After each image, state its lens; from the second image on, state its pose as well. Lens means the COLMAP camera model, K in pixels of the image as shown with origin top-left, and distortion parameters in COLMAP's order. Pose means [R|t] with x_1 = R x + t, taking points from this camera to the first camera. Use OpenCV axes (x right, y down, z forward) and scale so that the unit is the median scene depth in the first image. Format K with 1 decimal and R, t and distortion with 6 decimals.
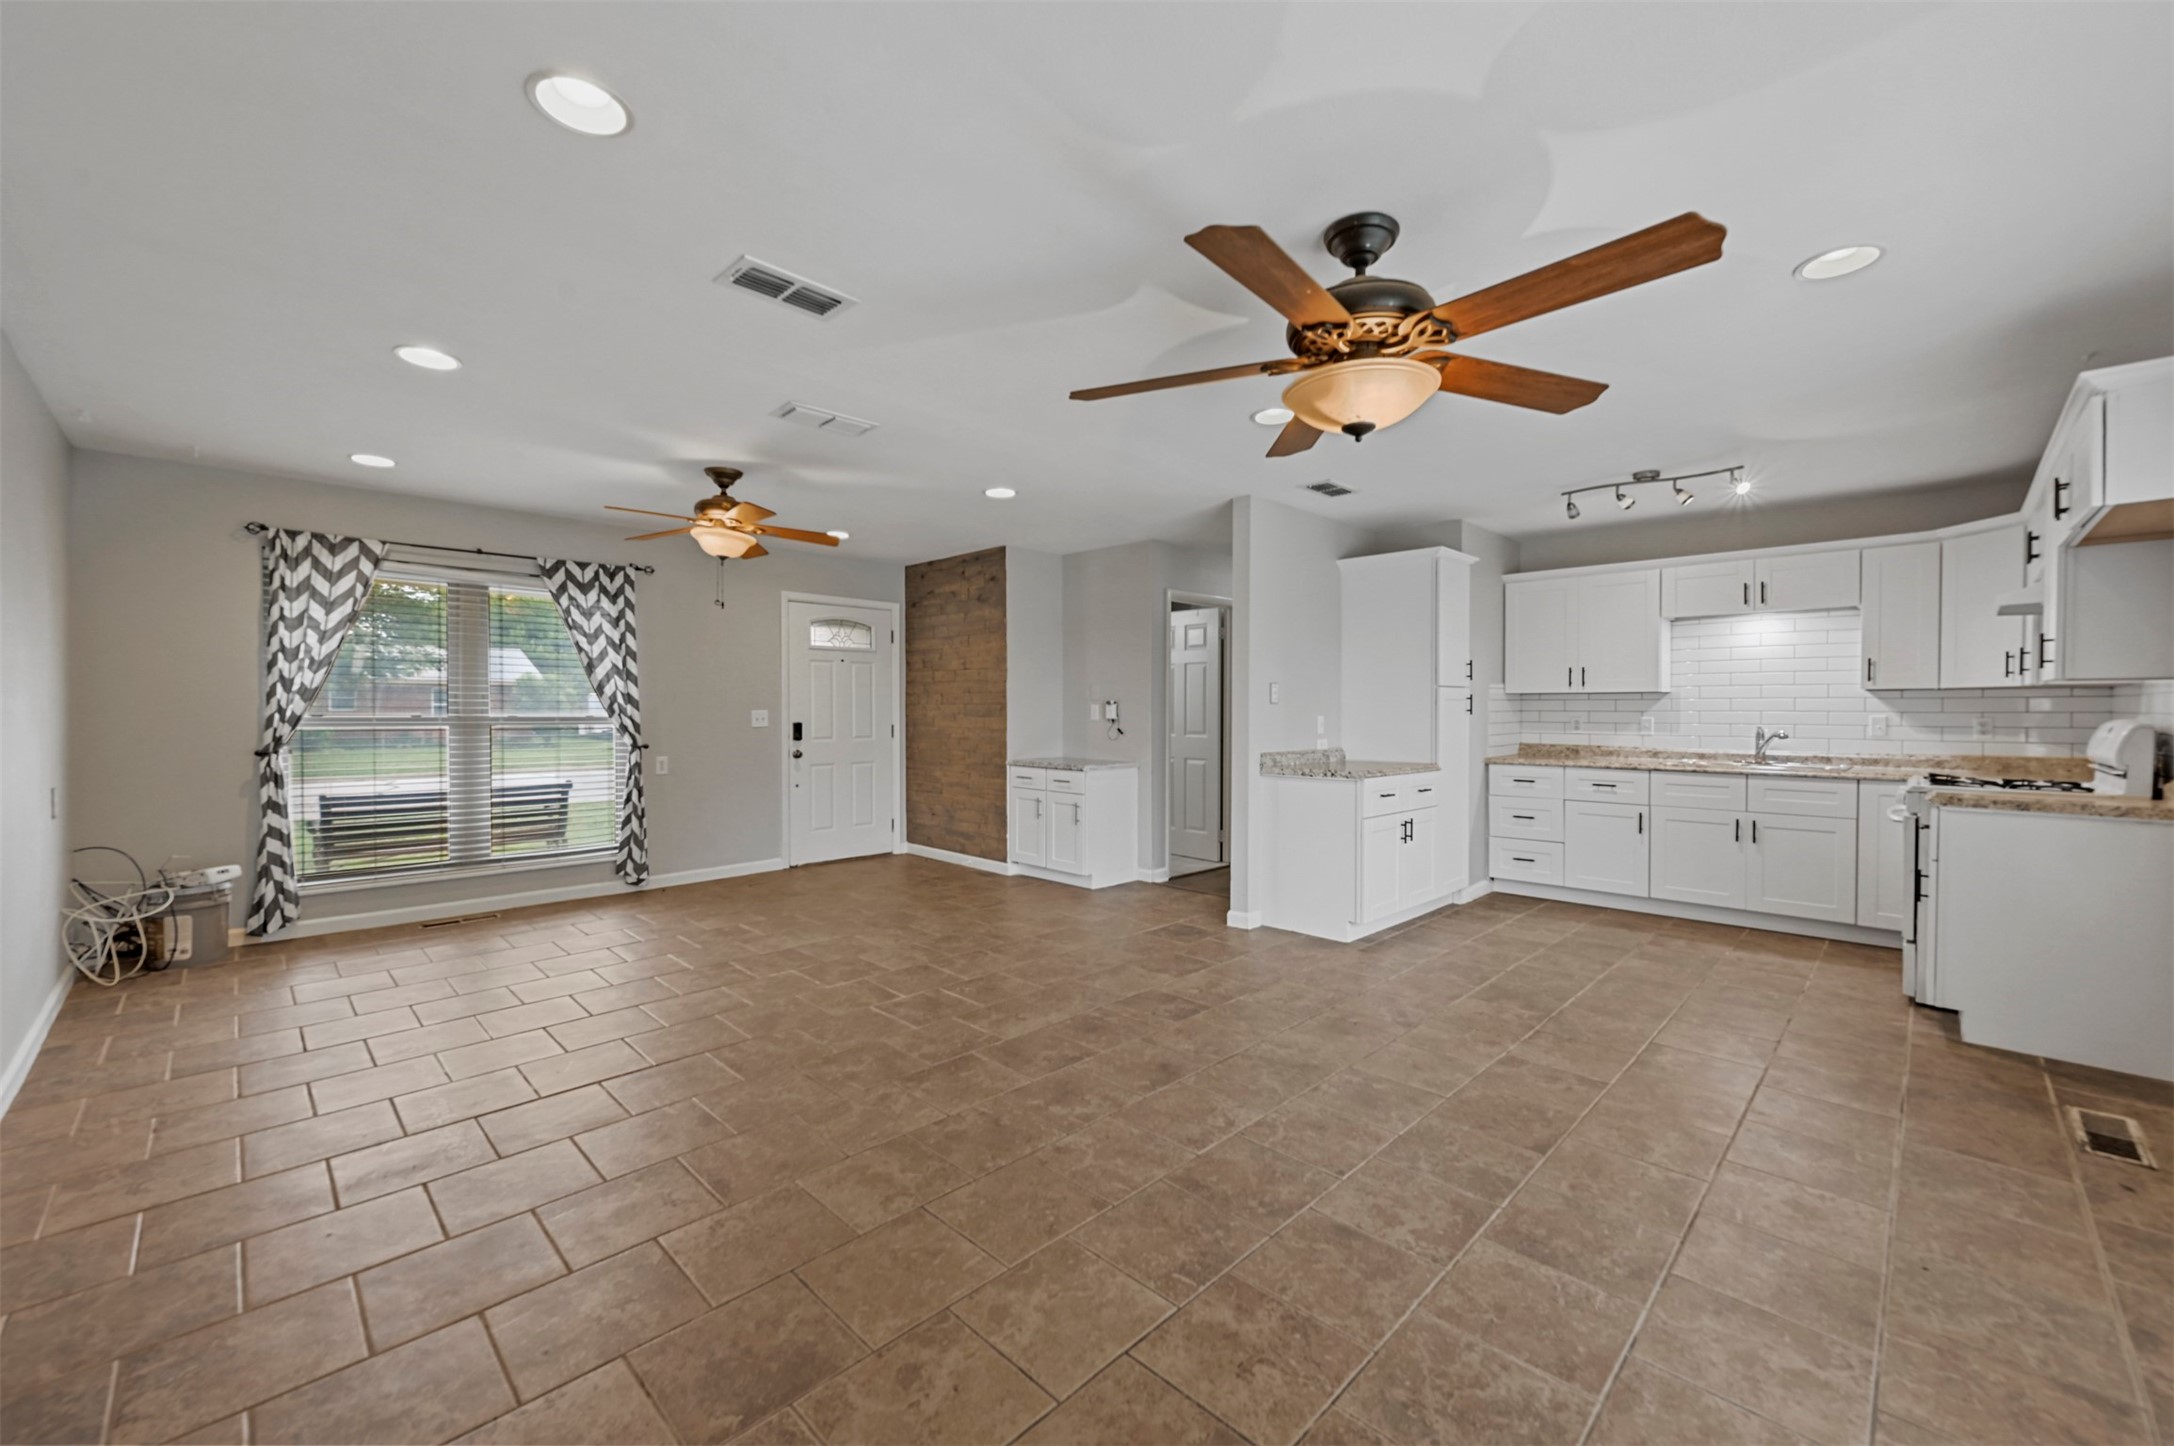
lens RADIAL K [[856.7, 0, 1084.9], [0, 856.7, 715.1], [0, 0, 1]] dist [-0.000313, -0.000064]
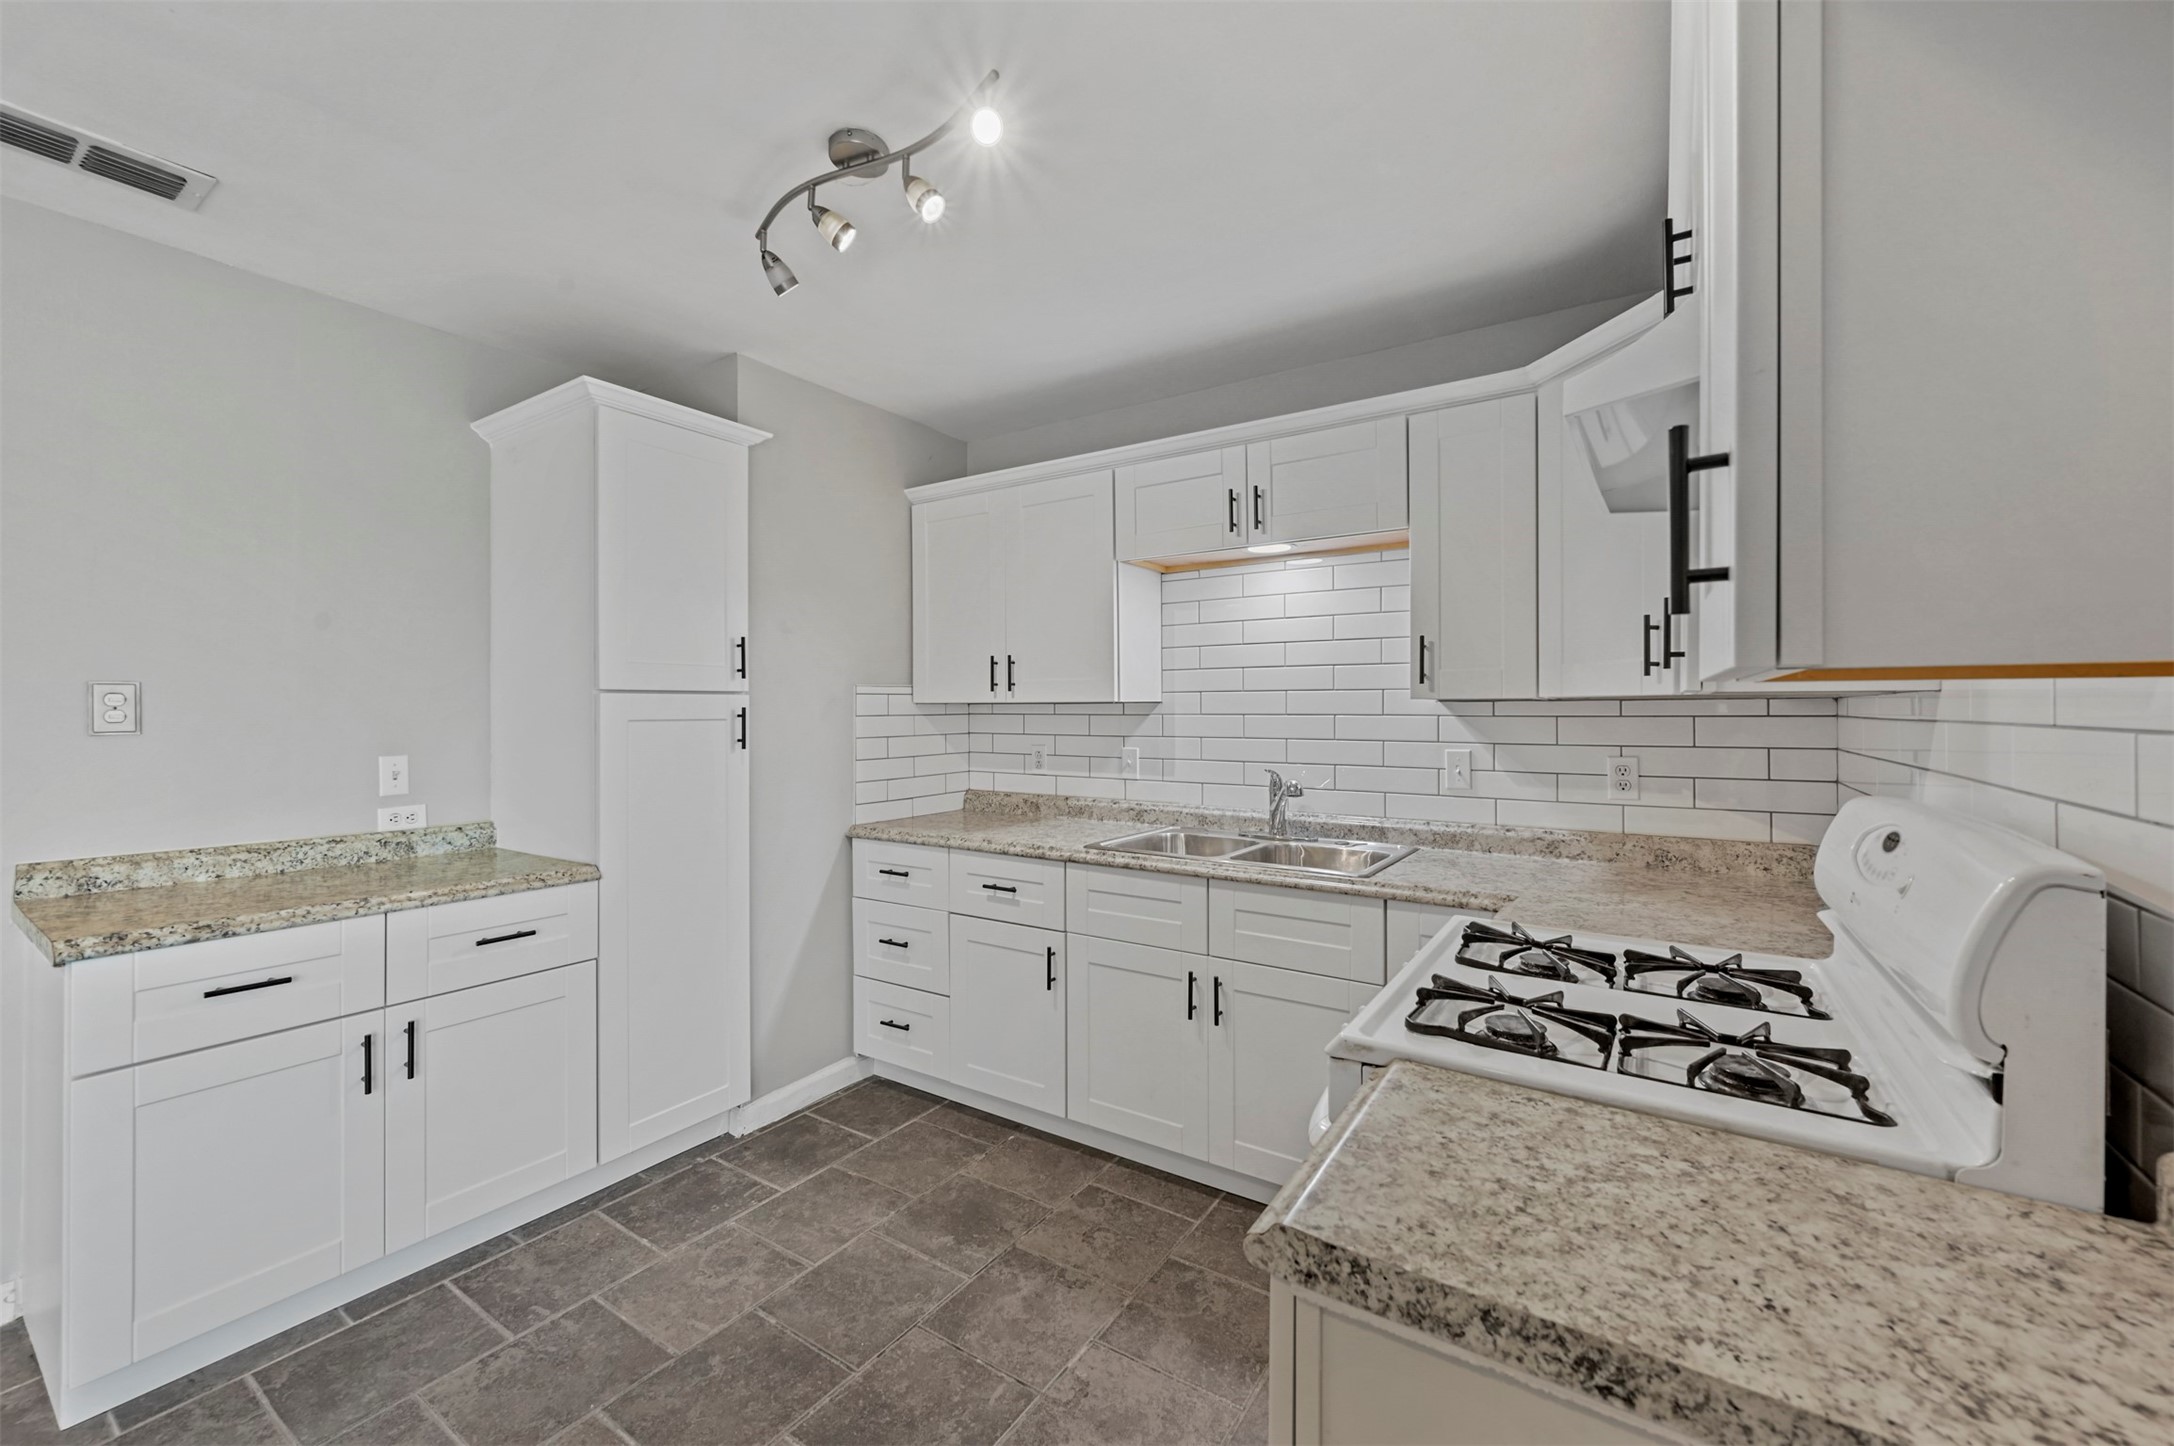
lens RADIAL K [[860.7, 0, 1088.8], [0, 860.7, 705.7], [0, 0, 1]] dist [-0.000194, -0.000023]
pose [[0.979837, -0.001136, 0.199796, 0.545586], [0.003589, 0.999923, -0.011914, -0.018836], [-0.199767, 0.012391, 0.979765, 0.482195]]
